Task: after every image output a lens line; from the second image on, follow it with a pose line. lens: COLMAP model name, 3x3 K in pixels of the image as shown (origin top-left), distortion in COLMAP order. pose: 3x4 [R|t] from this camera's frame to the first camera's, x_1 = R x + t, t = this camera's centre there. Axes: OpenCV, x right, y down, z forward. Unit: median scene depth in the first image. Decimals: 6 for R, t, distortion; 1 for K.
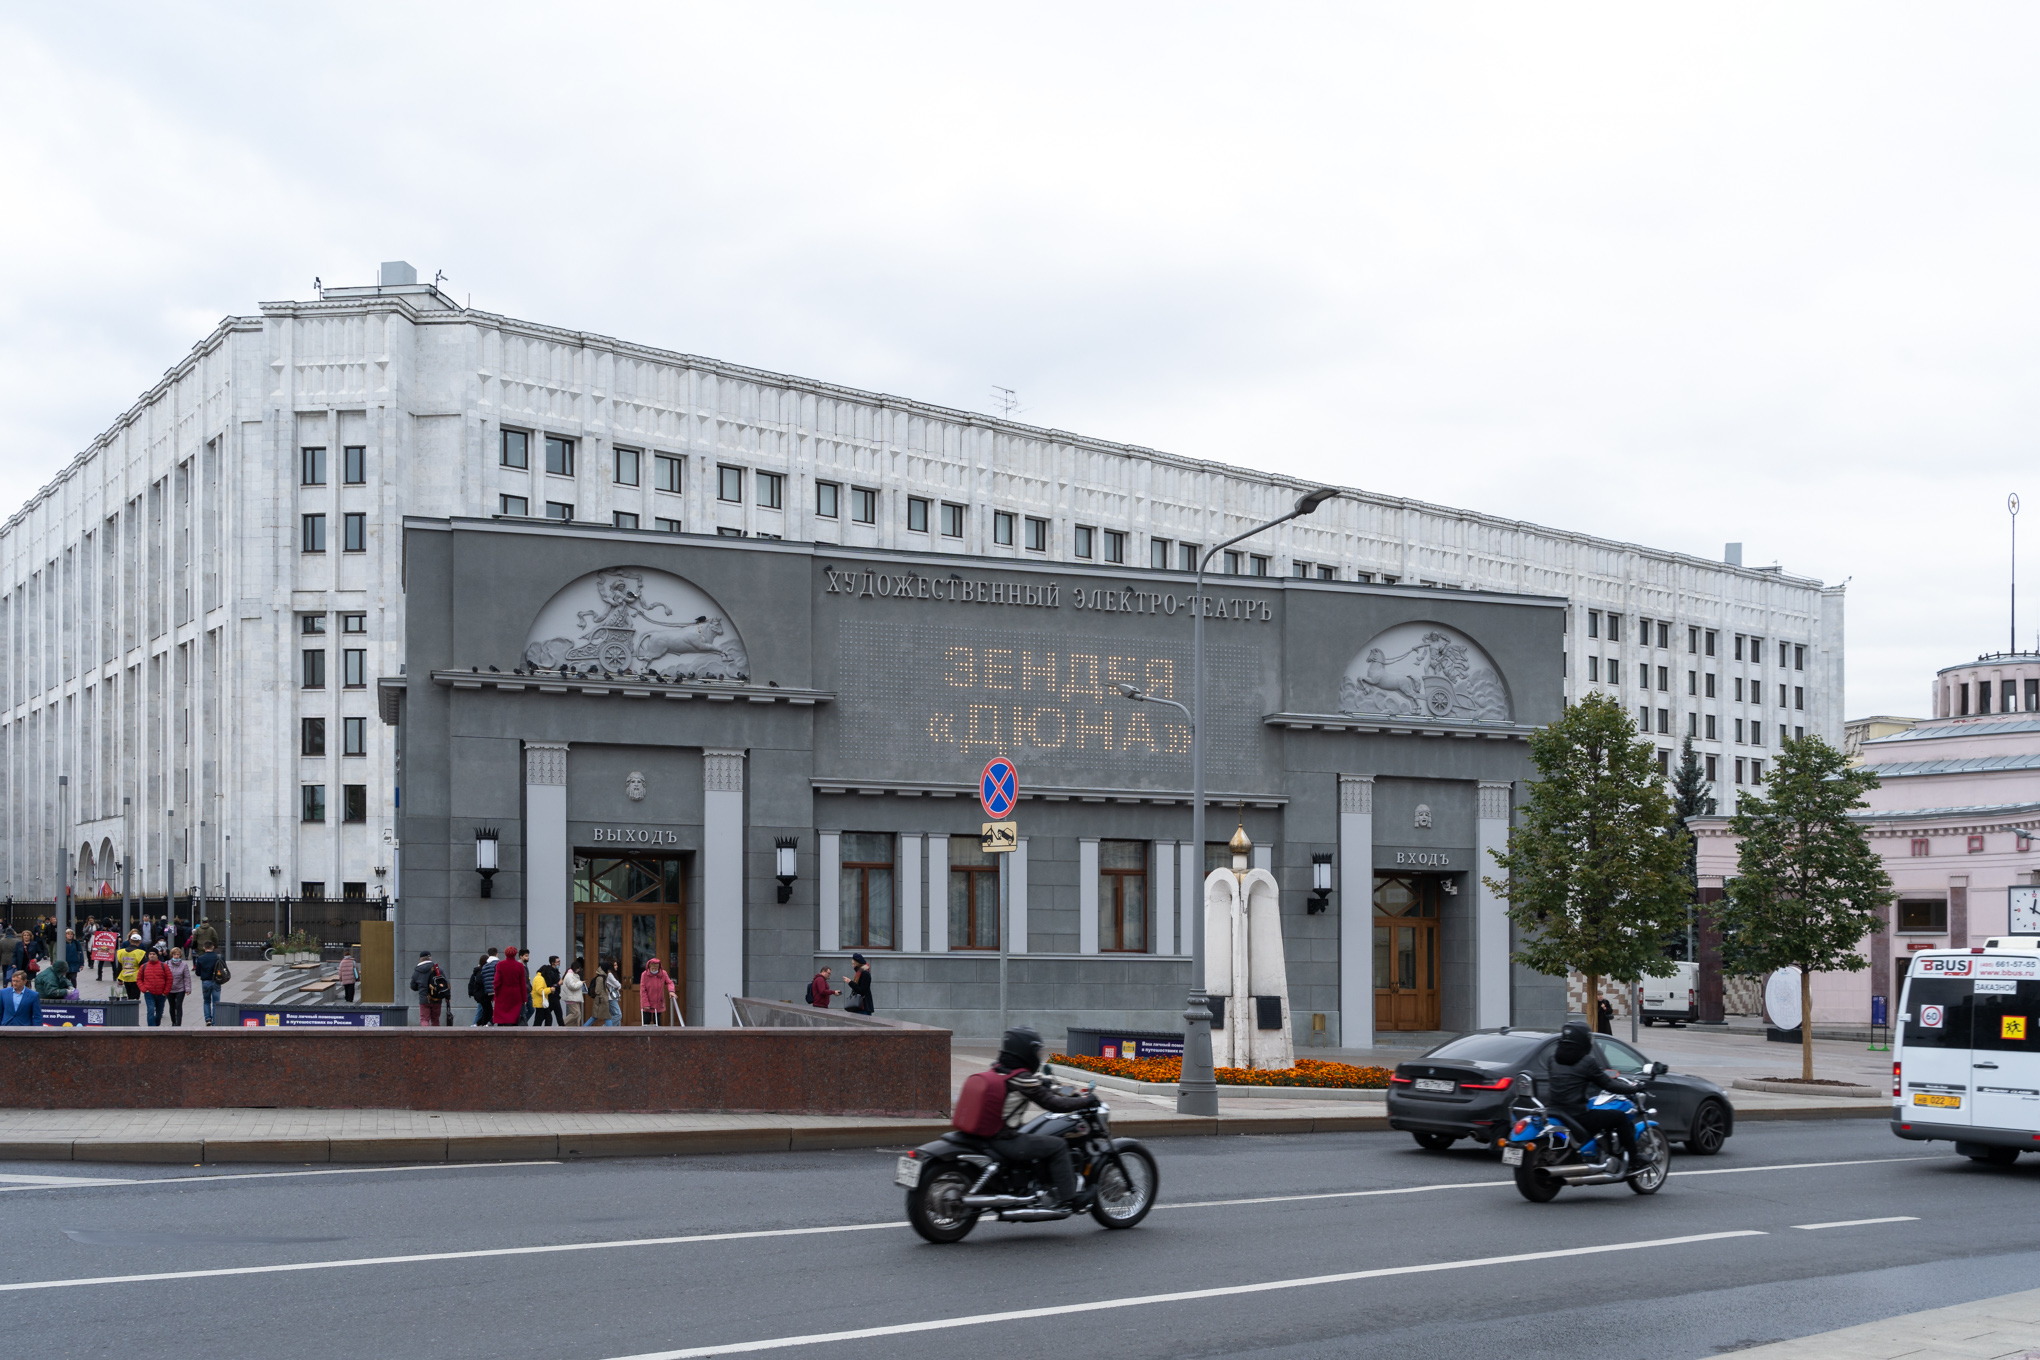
lens RADIAL K [[1989.8, 0, 837.1], [0, 1989.8, 918.2], [0, 0, 1]] dist [-0.009372, 0.000000]
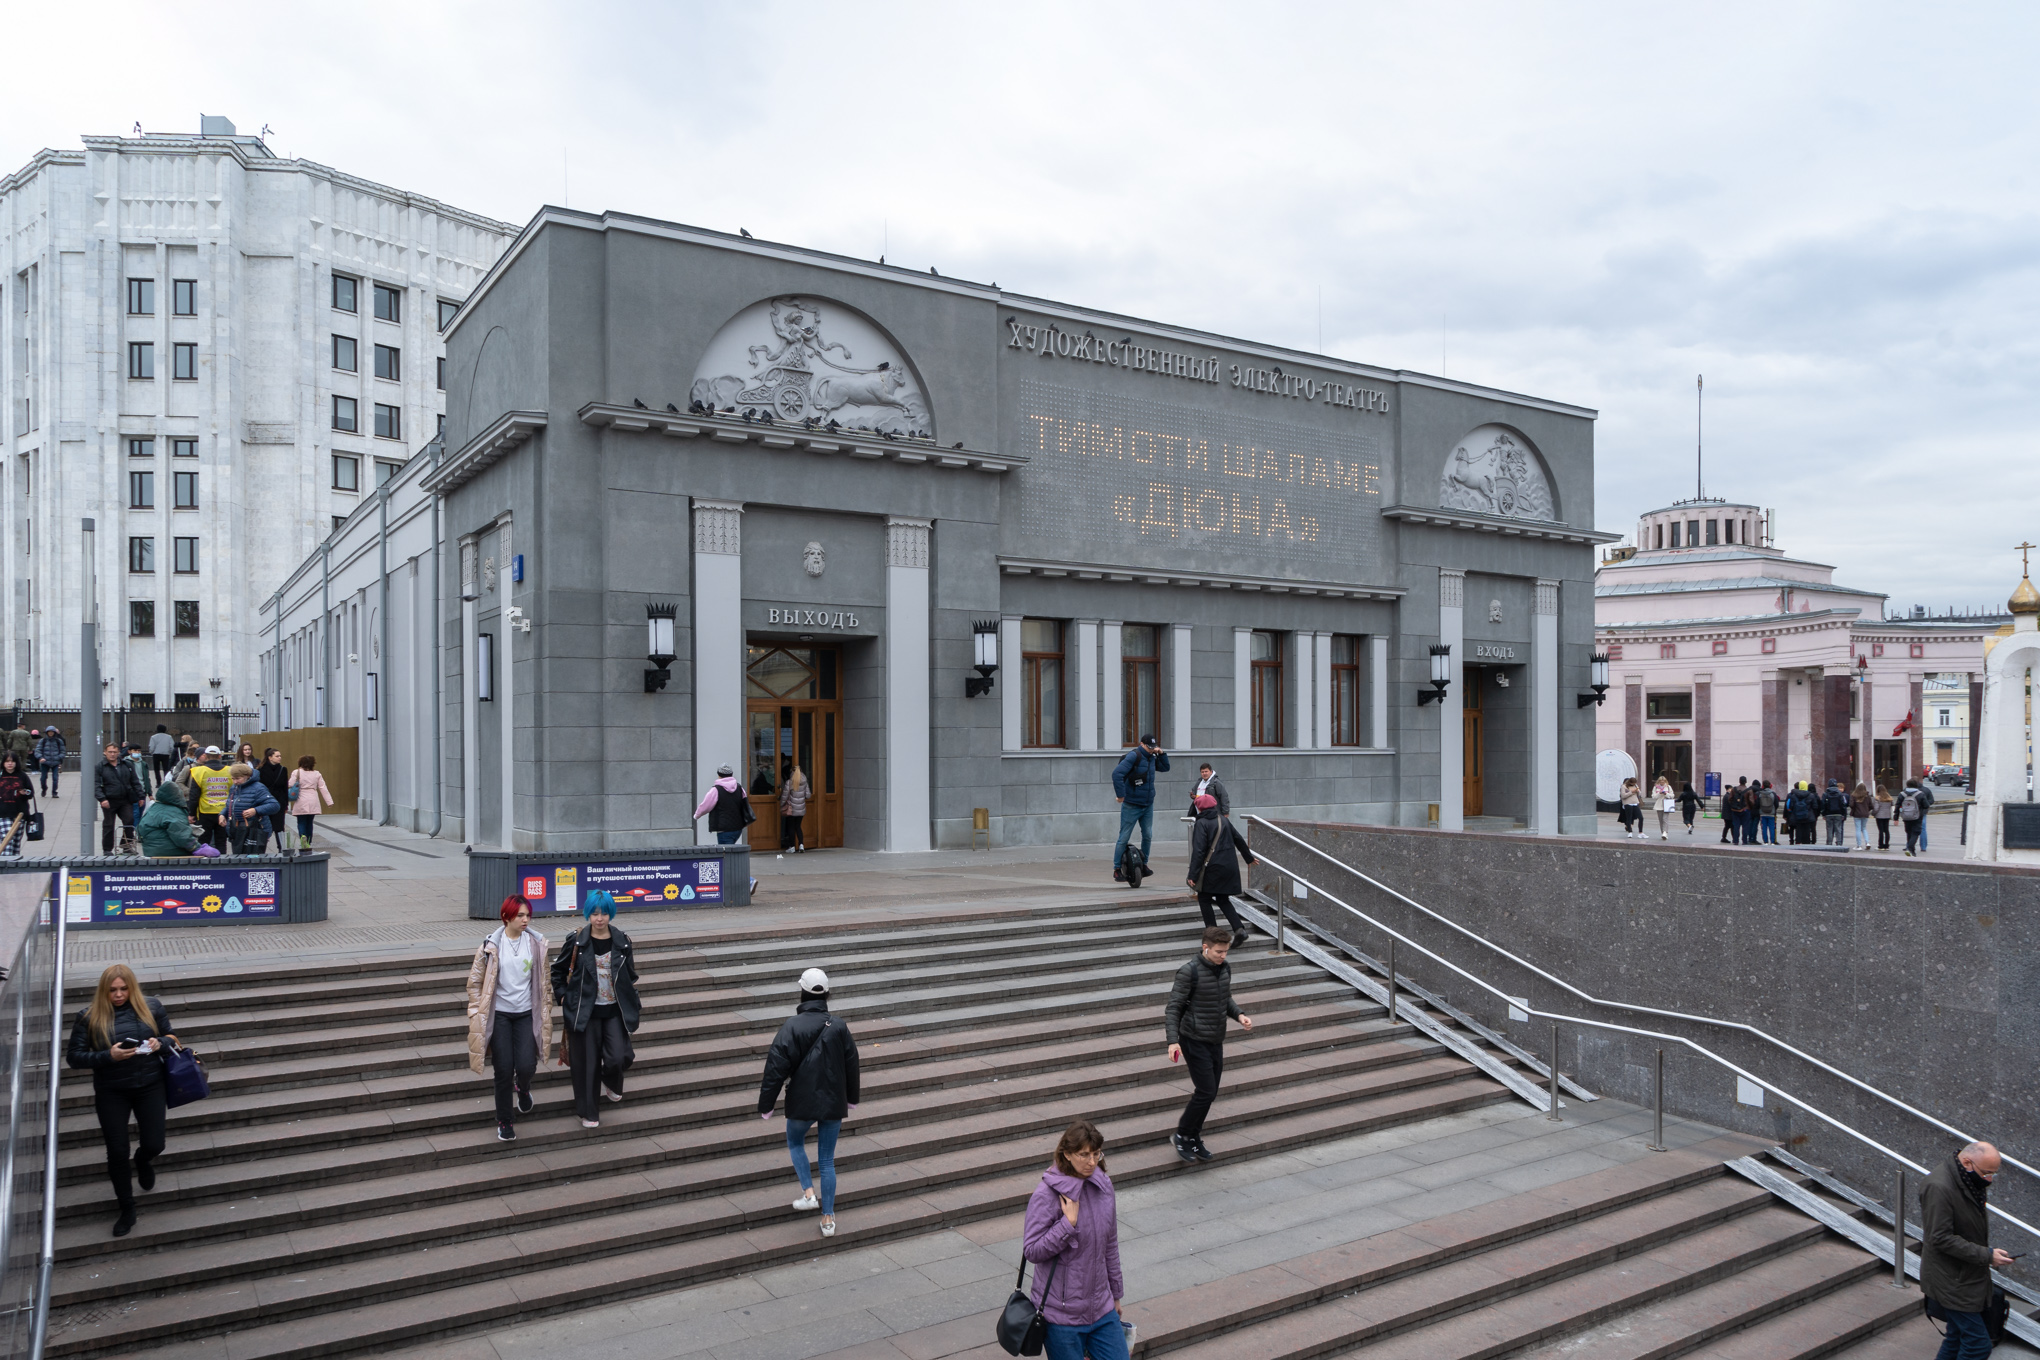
lens RADIAL K [[1448.6, 0, 908.0], [0, 1448.6, 717.4], [0, 0, 1]] dist [-0.014996, 0.003058]
pose [[0.959046, -0.011124, 0.283033, -0.215126], [0.012209, 0.999923, -0.002070, 0.001919], [-0.282989, 0.005441, 0.959108, 0.366858]]
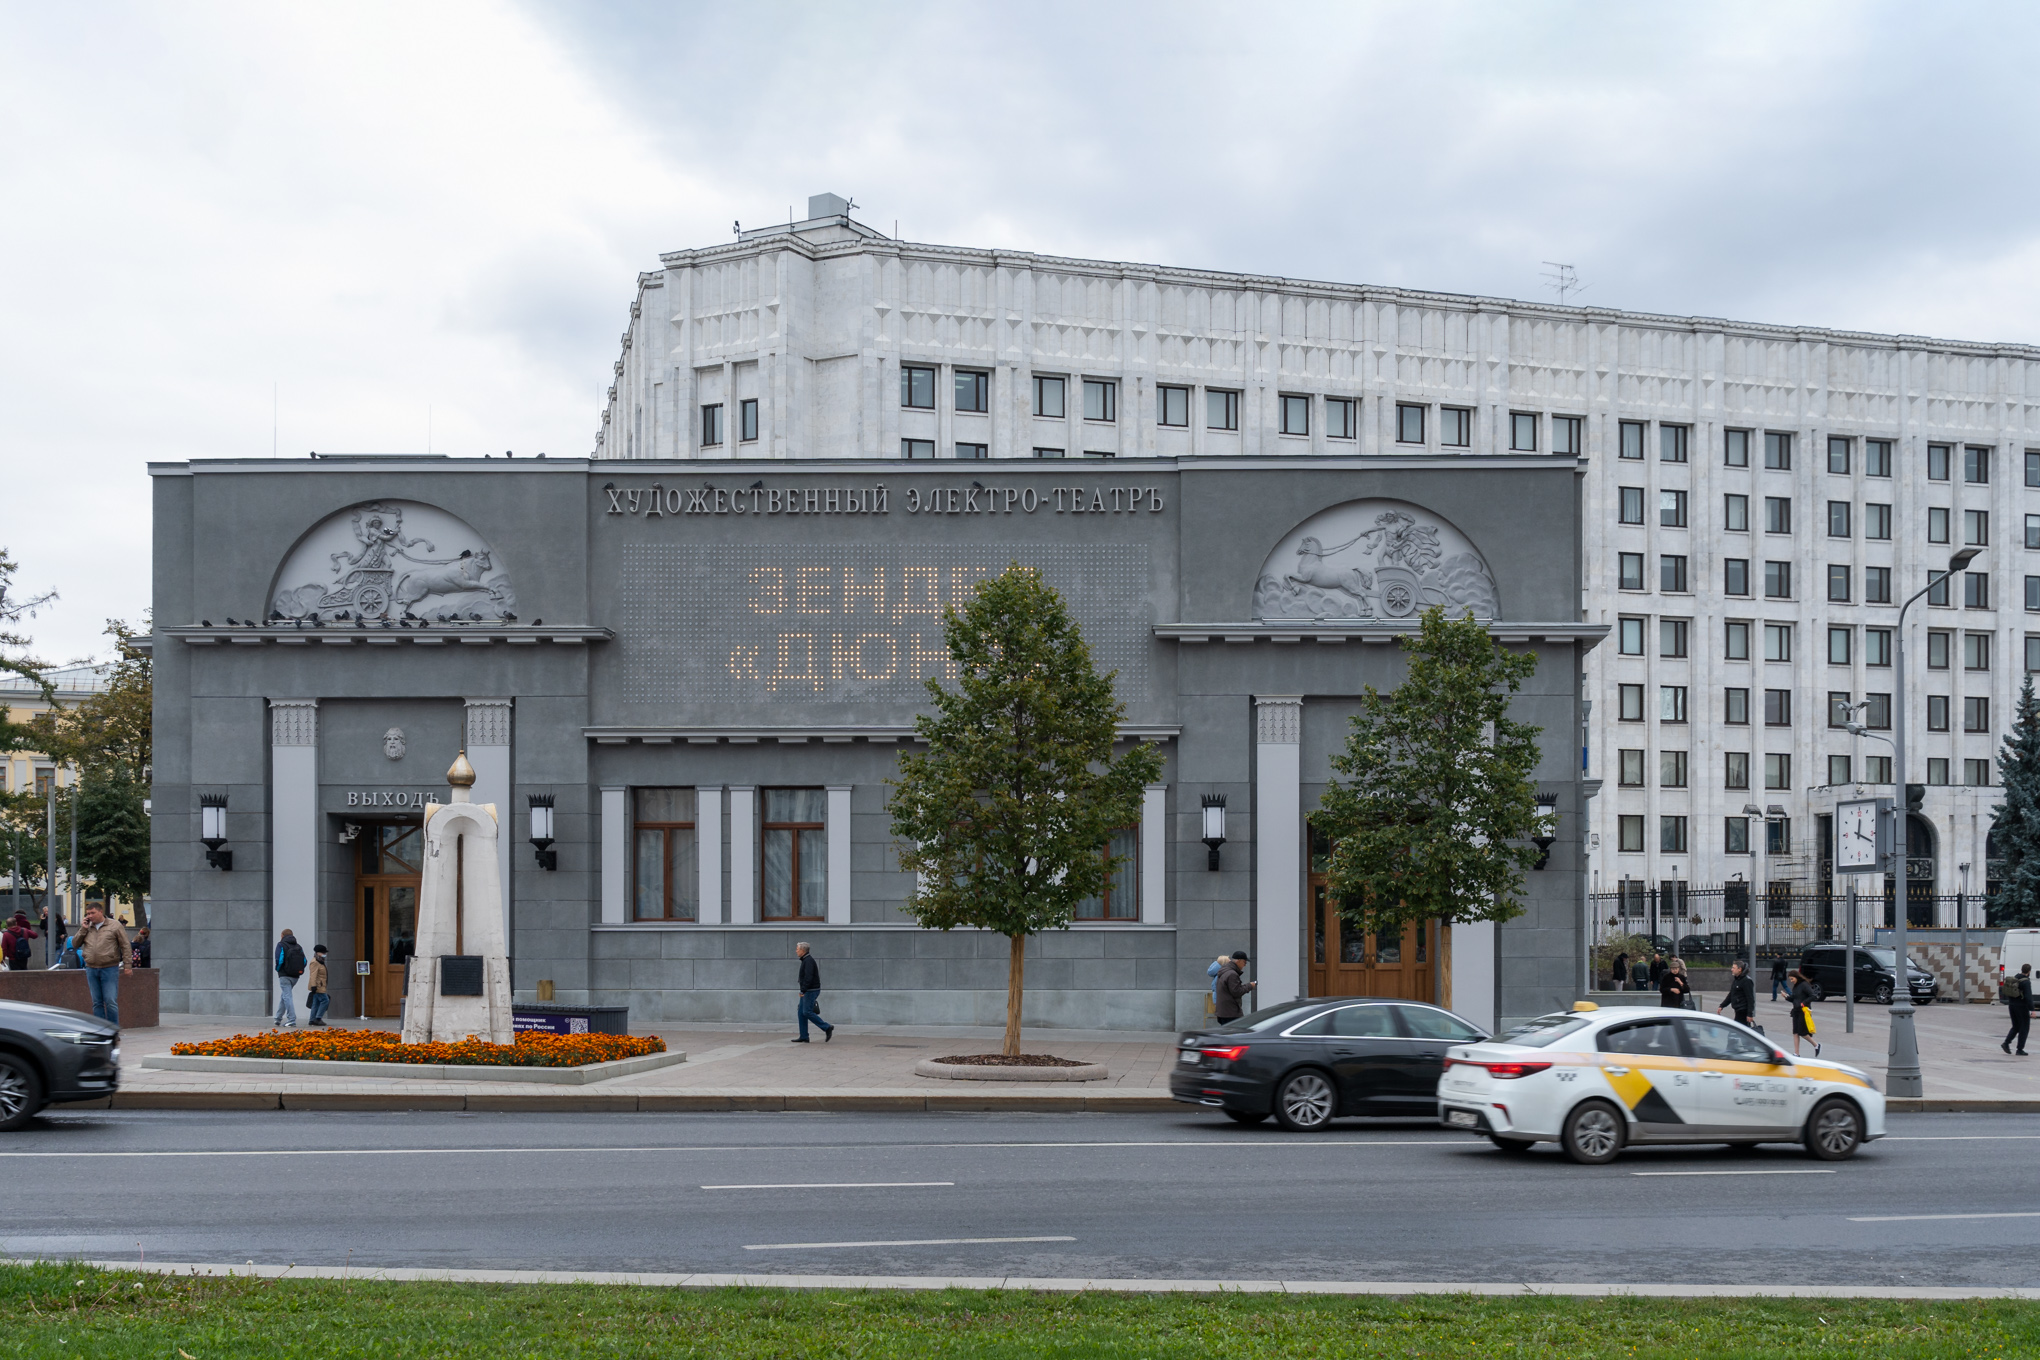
lens RADIAL K [[2197.7, 0, 1035.5], [0, 2197.7, 904.4], [0, 0, 1]] dist [0.003853, 0.000000]
pose [[0.954018, -0.016502, -0.299296, 0.427957], [0.016159, 0.999863, -0.003620, 0.013133], [0.299314, -0.001383, 0.954154, 0.126226]]
